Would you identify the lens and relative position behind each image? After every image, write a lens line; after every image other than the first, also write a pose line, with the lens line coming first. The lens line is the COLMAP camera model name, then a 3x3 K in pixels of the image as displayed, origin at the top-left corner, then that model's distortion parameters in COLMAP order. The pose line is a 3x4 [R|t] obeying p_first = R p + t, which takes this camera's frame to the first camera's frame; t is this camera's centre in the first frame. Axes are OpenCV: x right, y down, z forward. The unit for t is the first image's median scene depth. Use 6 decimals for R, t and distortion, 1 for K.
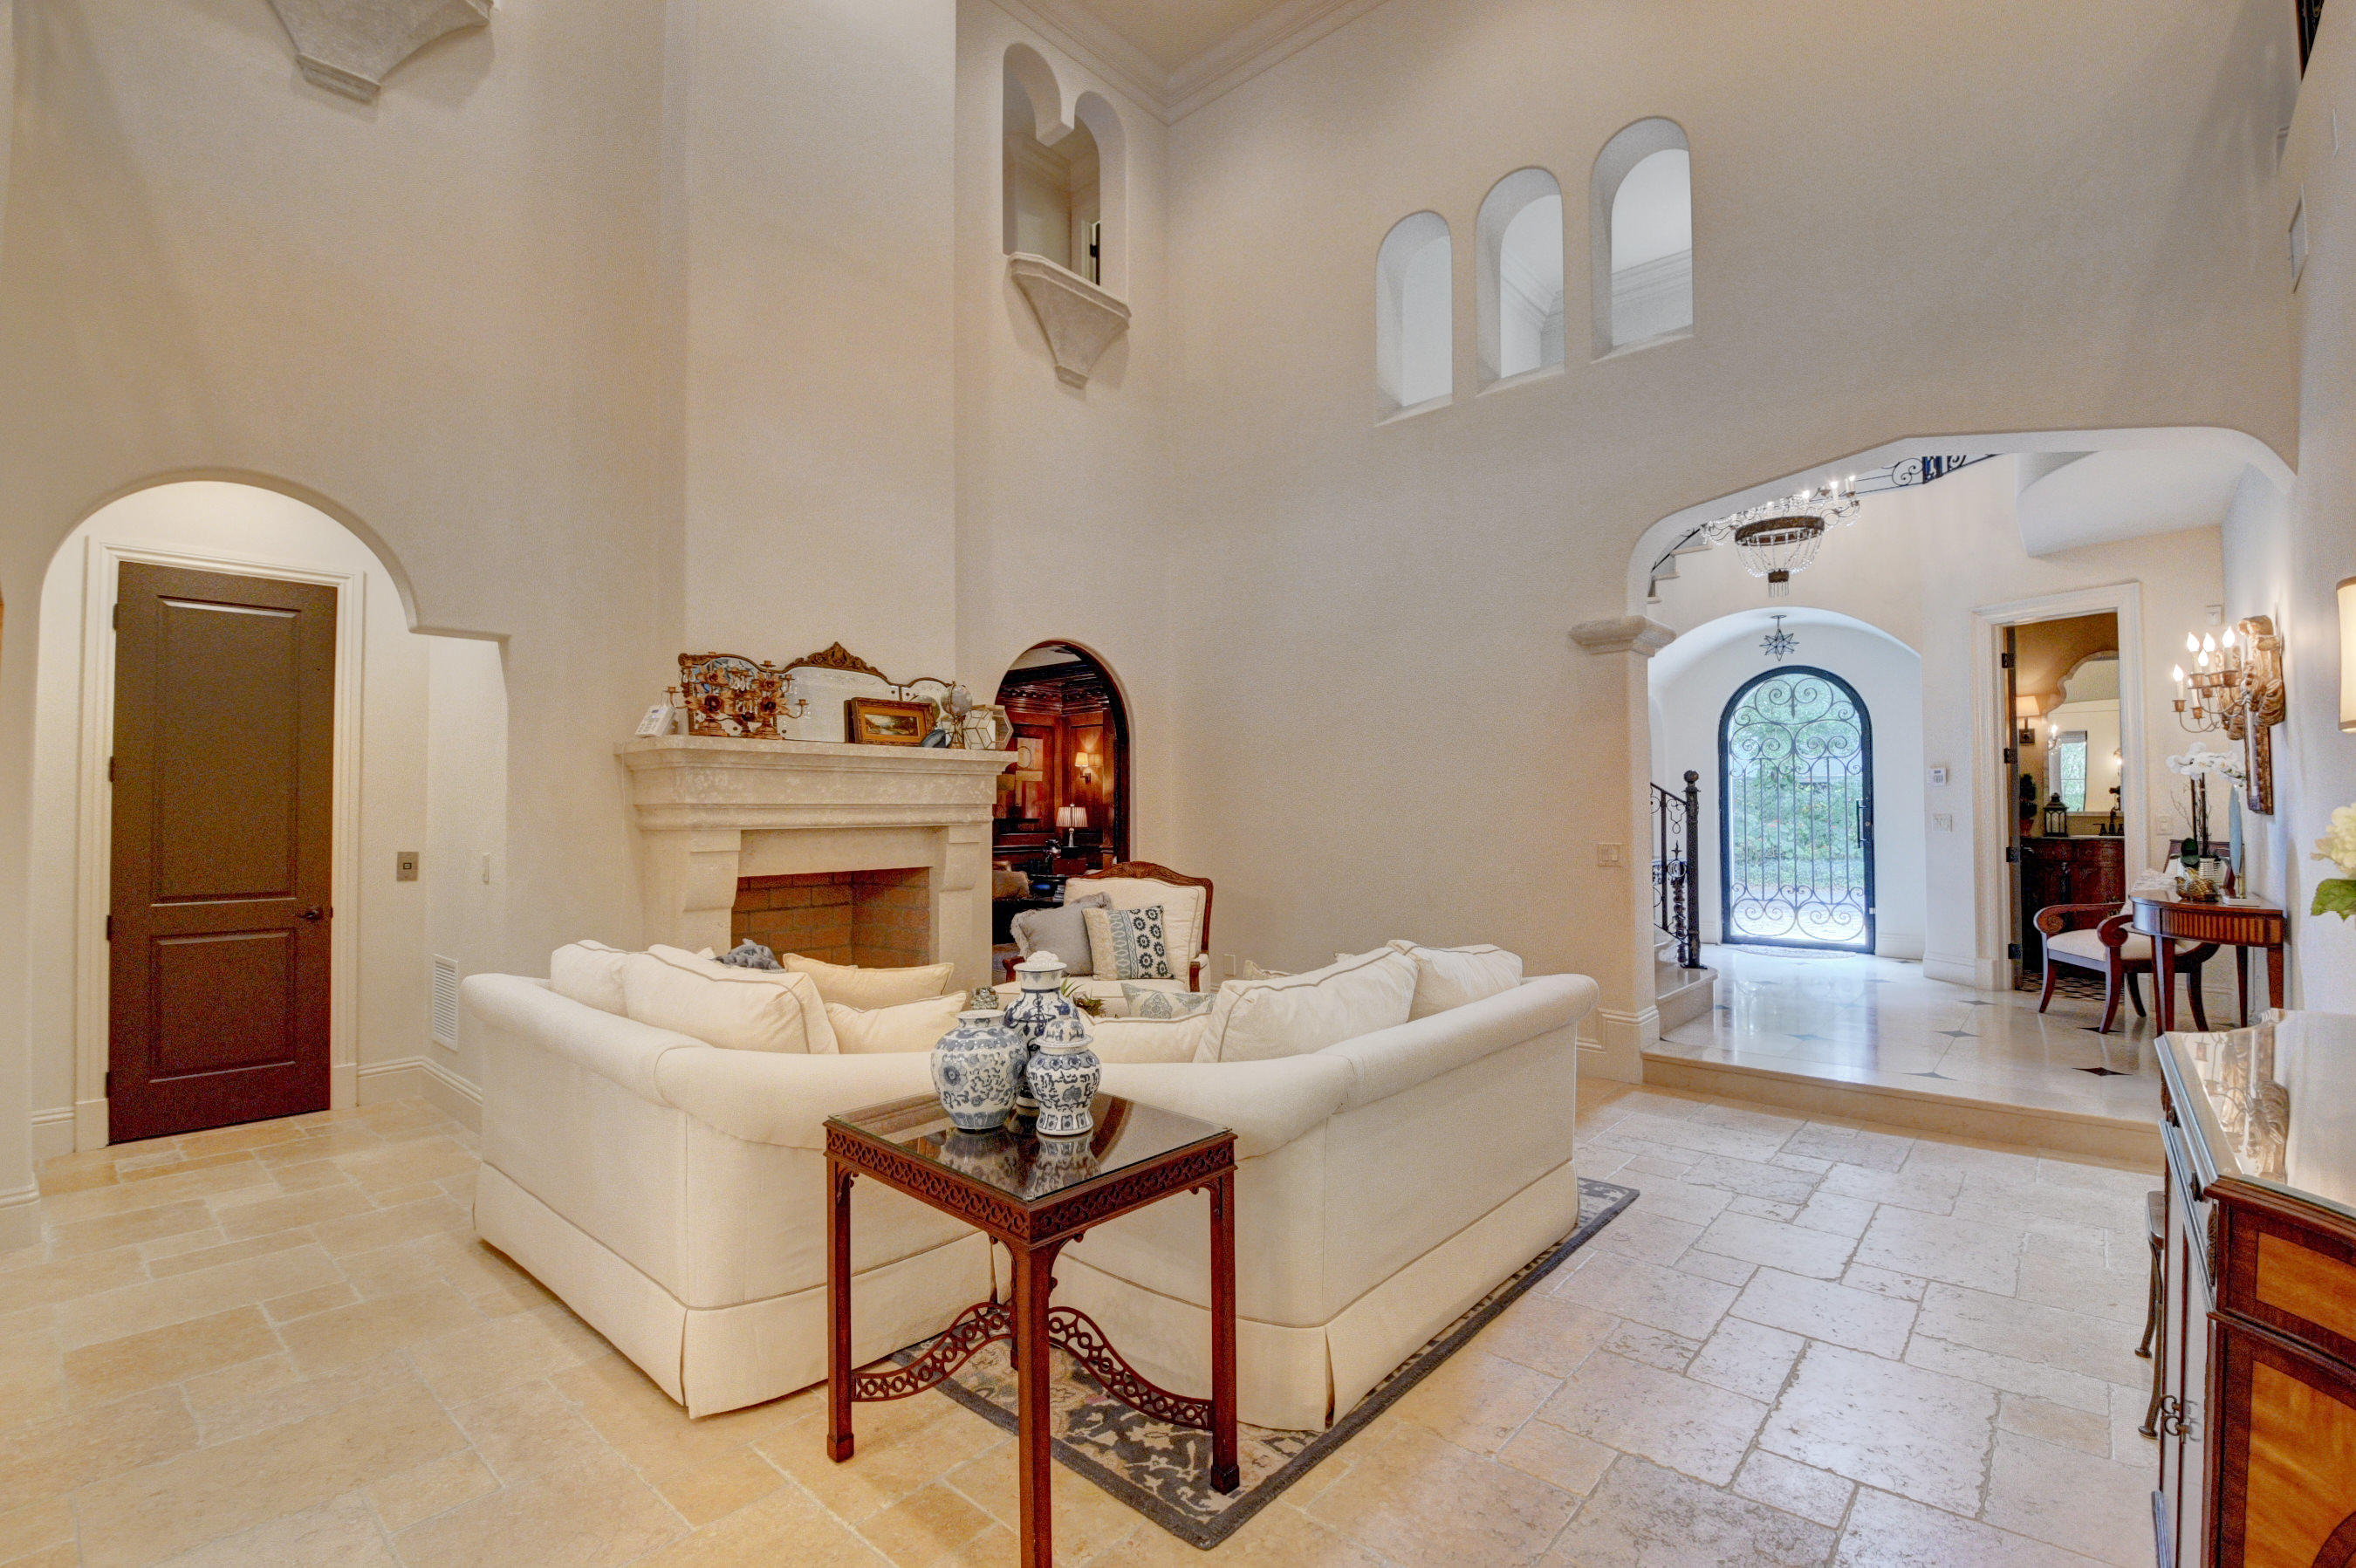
lens RADIAL K [[1036.6, 0, 1176.7], [0, 1036.6, 790.7], [0, 0, 1]] dist [-0.002034, -0.000076]
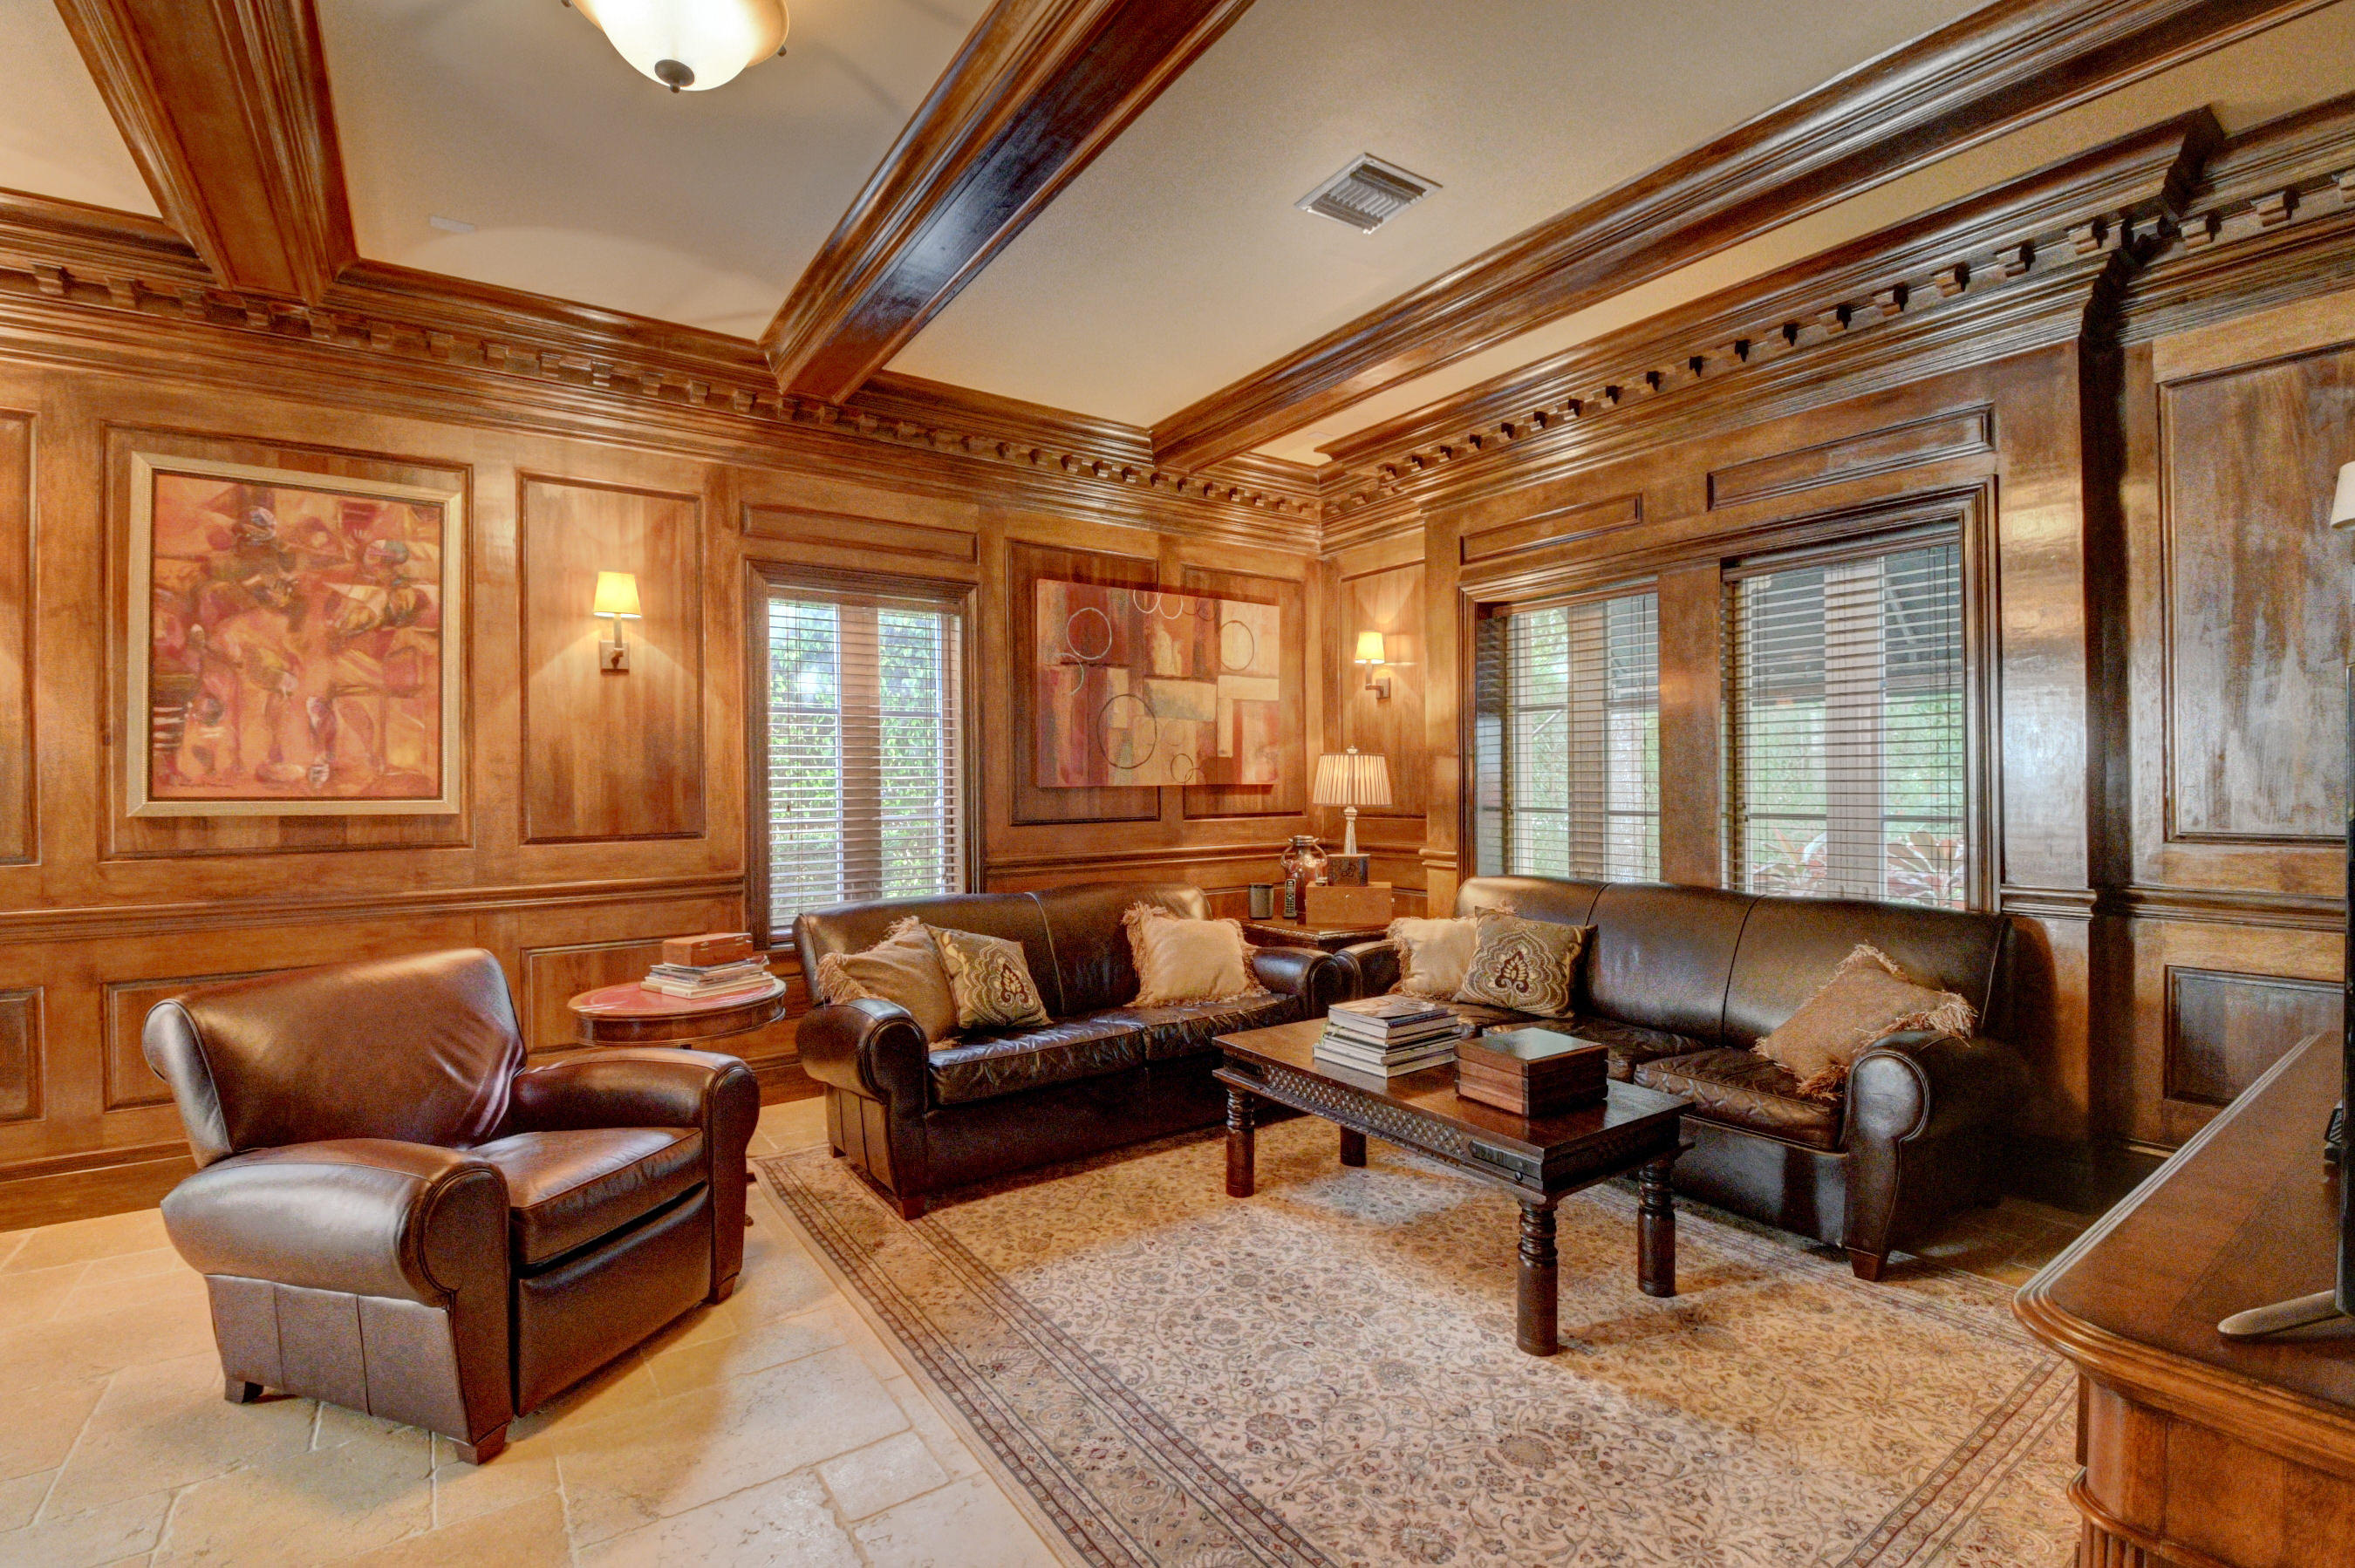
lens RADIAL K [[1036.1, 0, 1177.1], [0, 1036.1, 777.4], [0, 0, 1]] dist [-0.002034, -0.000076]
pose [[0.972136, -0.010991, -0.234159, -0.069401], [0.016793, 0.999599, 0.022799, 0.013168], [0.233814, -0.026096, 0.971931, 0.563568]]
